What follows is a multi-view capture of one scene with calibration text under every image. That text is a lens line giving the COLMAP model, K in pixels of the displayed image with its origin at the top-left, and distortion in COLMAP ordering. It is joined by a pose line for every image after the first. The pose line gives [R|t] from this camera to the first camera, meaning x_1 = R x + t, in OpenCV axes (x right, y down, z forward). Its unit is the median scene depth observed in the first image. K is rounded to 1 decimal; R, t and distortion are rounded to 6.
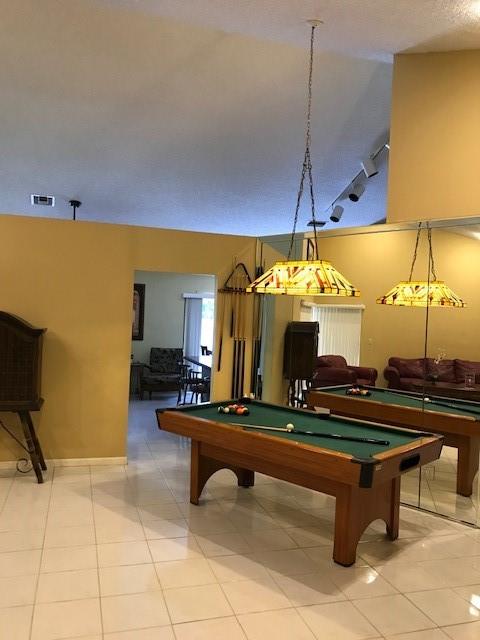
lens RADIAL K [[523.1, 0, 238.3], [0, 523.1, 317.6], [0, 0, 1]] dist [0.033443, -0.094502]
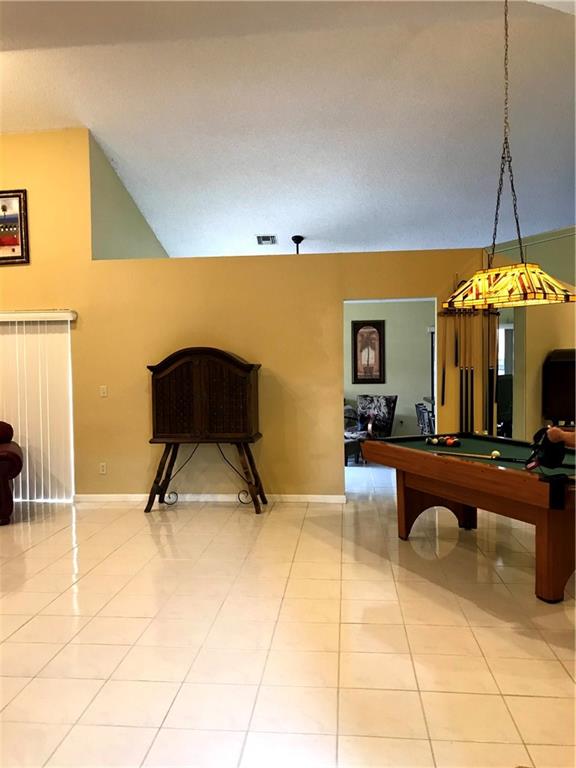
lens RADIAL K [[627.7, 0, 288.9], [0, 627.7, 385.2], [0, 0, 1]] dist [0.033443, -0.094502]
pose [[0.920859, -0.037712, -0.388068, 0.187659], [0.045341, 0.998916, 0.010517, 0.062254], [0.387251, -0.027280, 0.921571, -0.118138]]
